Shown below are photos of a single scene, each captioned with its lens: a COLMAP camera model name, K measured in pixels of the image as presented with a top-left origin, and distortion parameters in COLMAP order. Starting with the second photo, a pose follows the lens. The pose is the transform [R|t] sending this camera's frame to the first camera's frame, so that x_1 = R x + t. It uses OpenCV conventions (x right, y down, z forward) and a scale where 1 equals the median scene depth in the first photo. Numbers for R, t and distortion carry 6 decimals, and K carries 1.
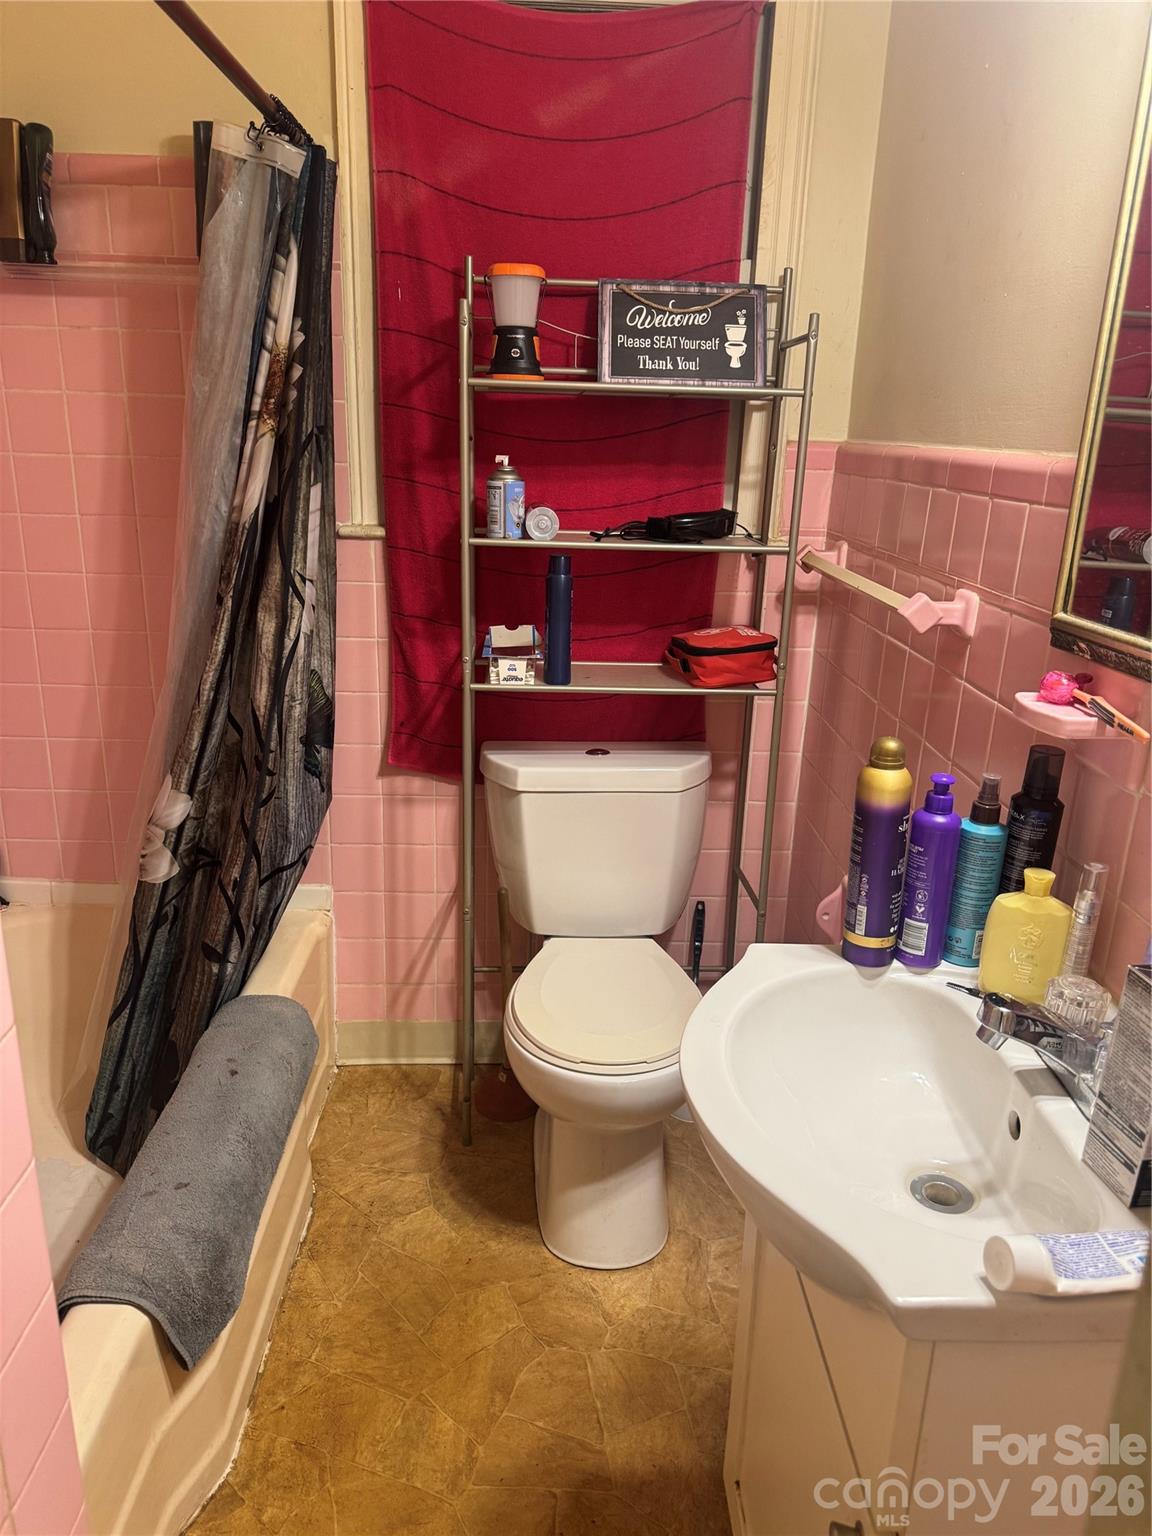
lens RADIAL K [[1081.3, 0, 574.6], [0, 1081.3, 766.6], [0, 0, 1]] dist [0.043981, -0.044982]
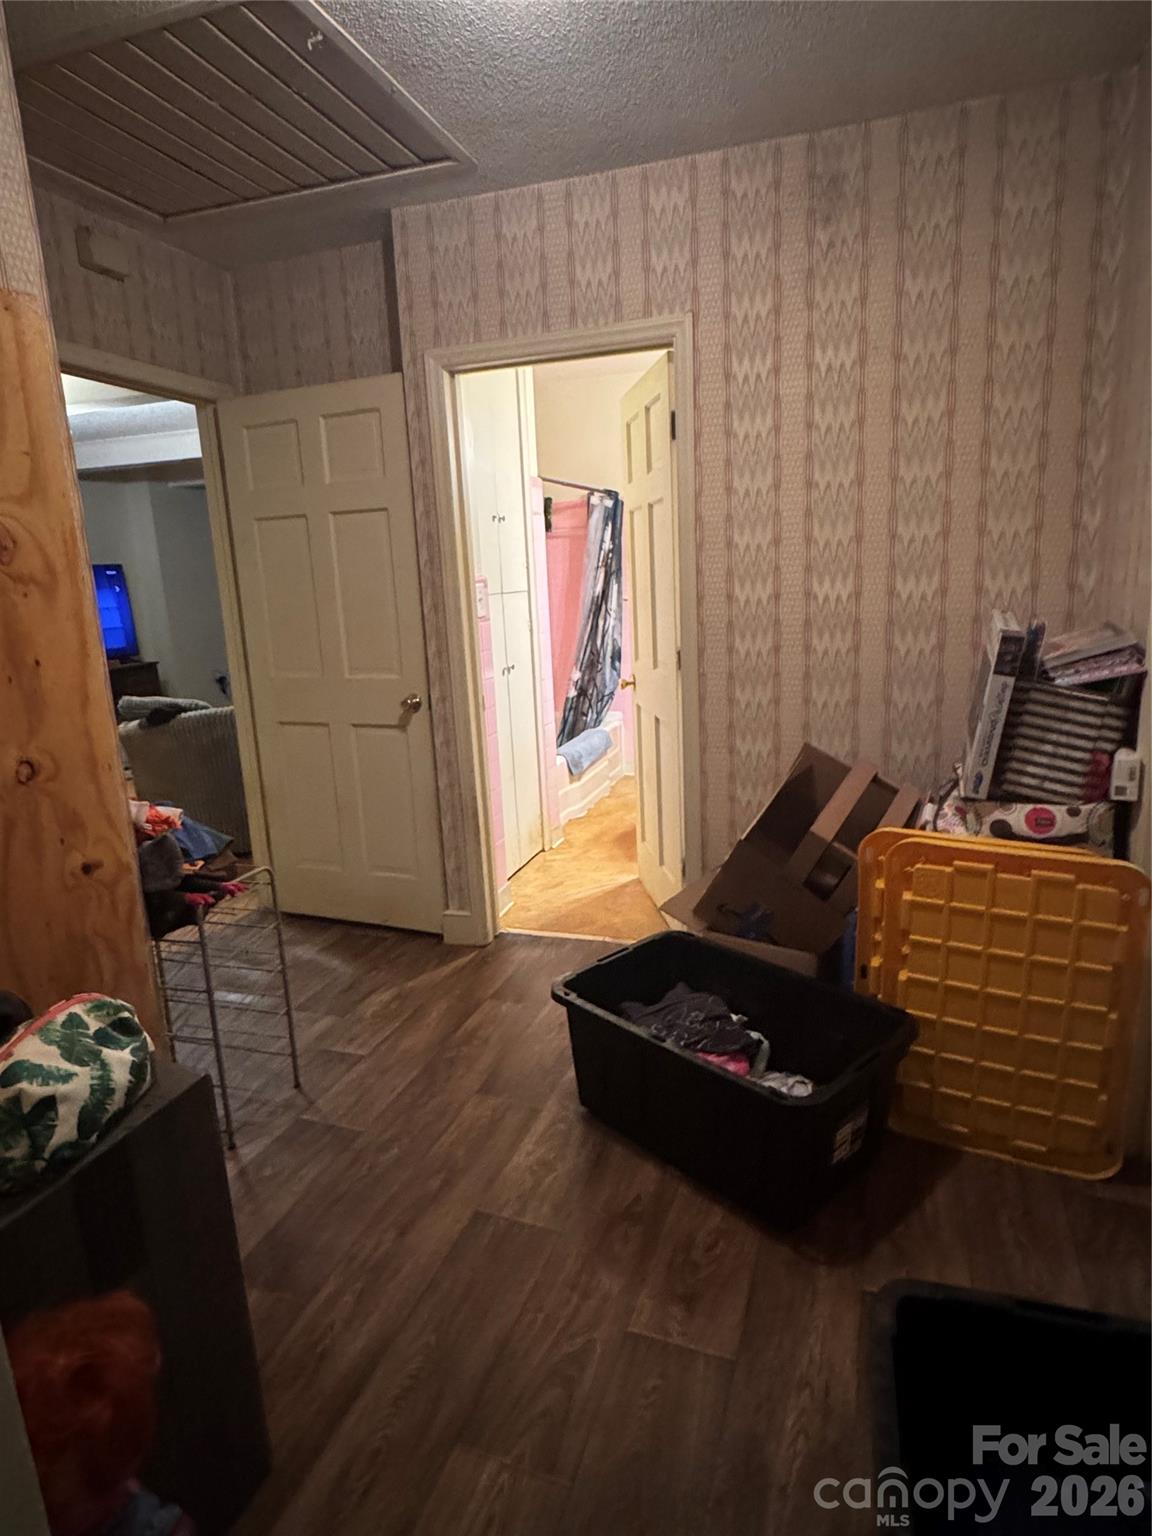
lens RADIAL K [[858.8, 0, 577.6], [0, 858.8, 764.7], [0, 0, 1]] dist [-0.001854, -0.000115]
pose [[0.934881, 0.006260, -0.354906, 0.660707], [-0.034385, 0.996739, -0.072996, 0.549862], [0.353292, 0.080446, 0.932048, -1.654996]]
